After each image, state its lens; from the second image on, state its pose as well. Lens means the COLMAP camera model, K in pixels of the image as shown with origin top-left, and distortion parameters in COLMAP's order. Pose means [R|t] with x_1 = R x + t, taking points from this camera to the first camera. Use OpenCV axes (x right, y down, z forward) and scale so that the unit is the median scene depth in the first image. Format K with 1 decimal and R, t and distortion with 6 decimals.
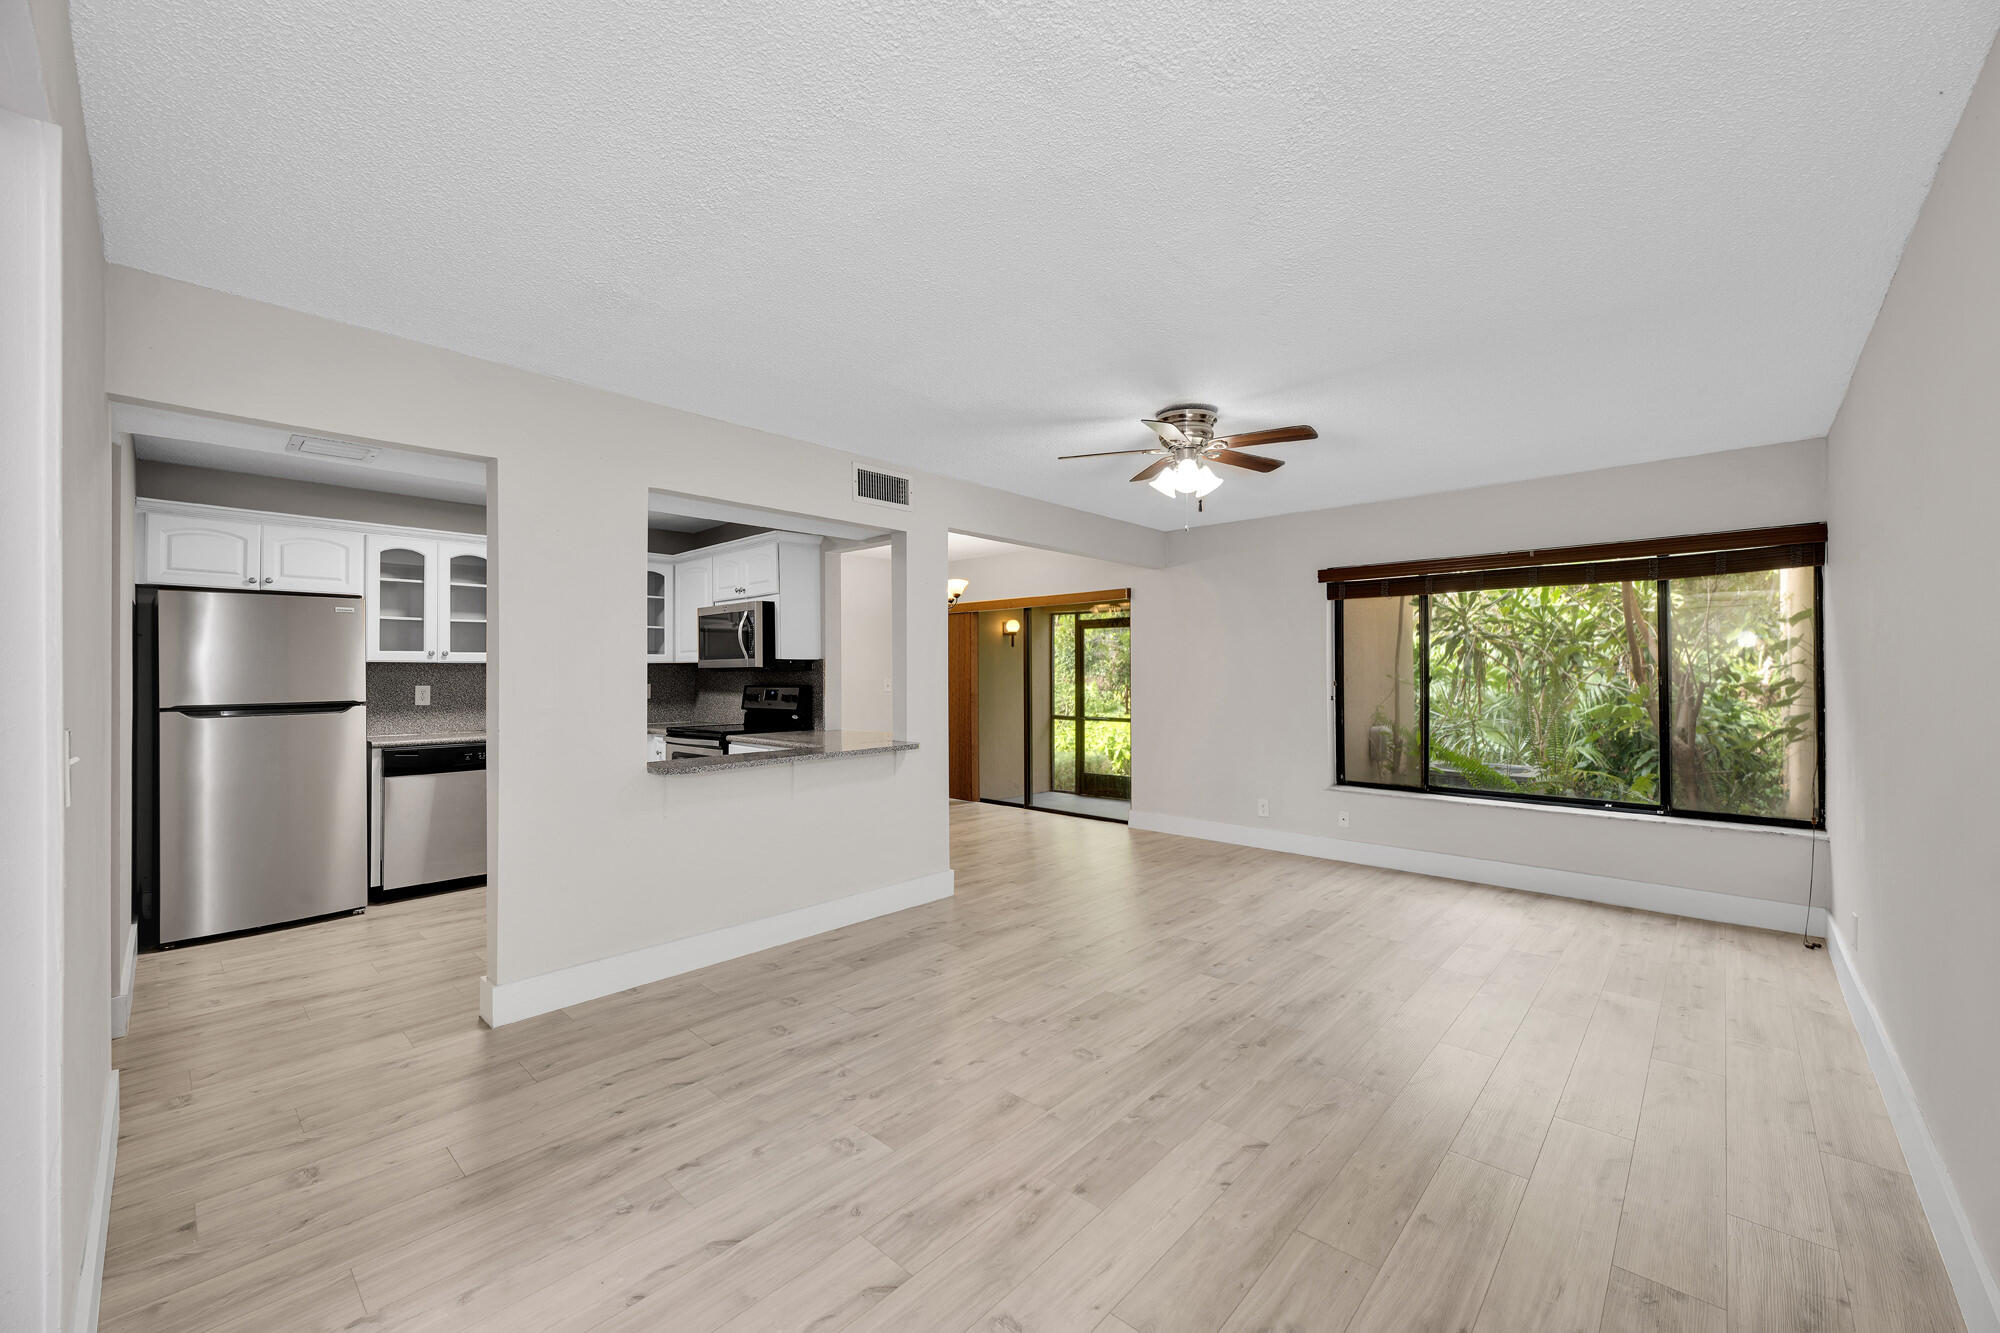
lens RADIAL K [[790.1, 0, 1007.8], [0, 790.1, 670.0], [0, 0, 1]] dist [0.004103, -0.000199]
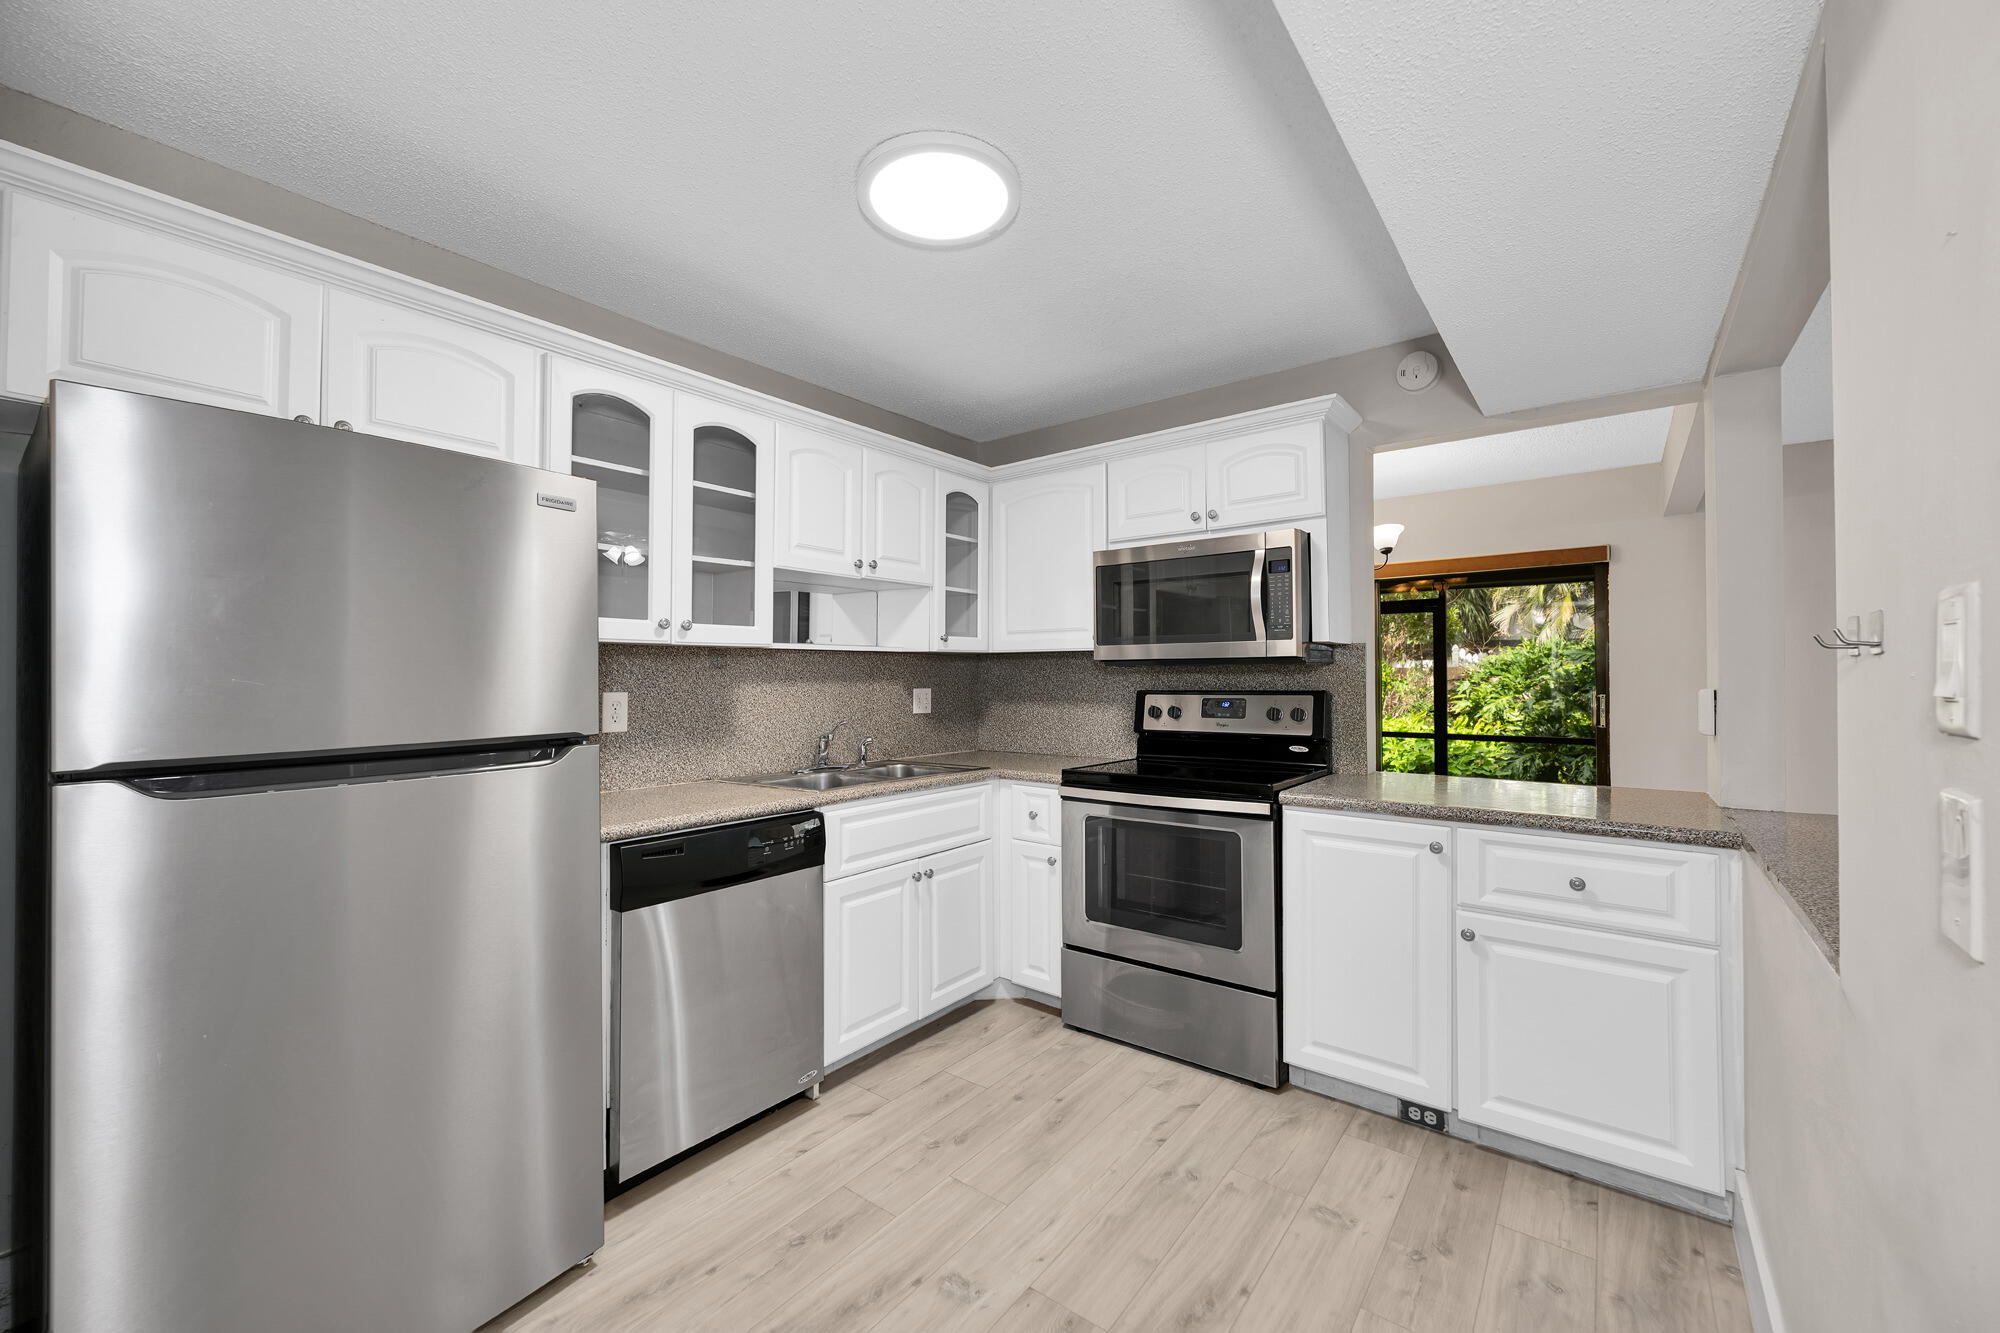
lens RADIAL K [[790.1, 0, 996.8], [0, 790.1, 657.5], [0, 0, 1]] dist [0.004103, -0.000199]
pose [[0.994774, 0.002735, 0.102062, -0.628994], [-0.001070, 0.999866, -0.016365, 0.006475], [-0.102093, 0.016170, 0.994643, 0.559287]]
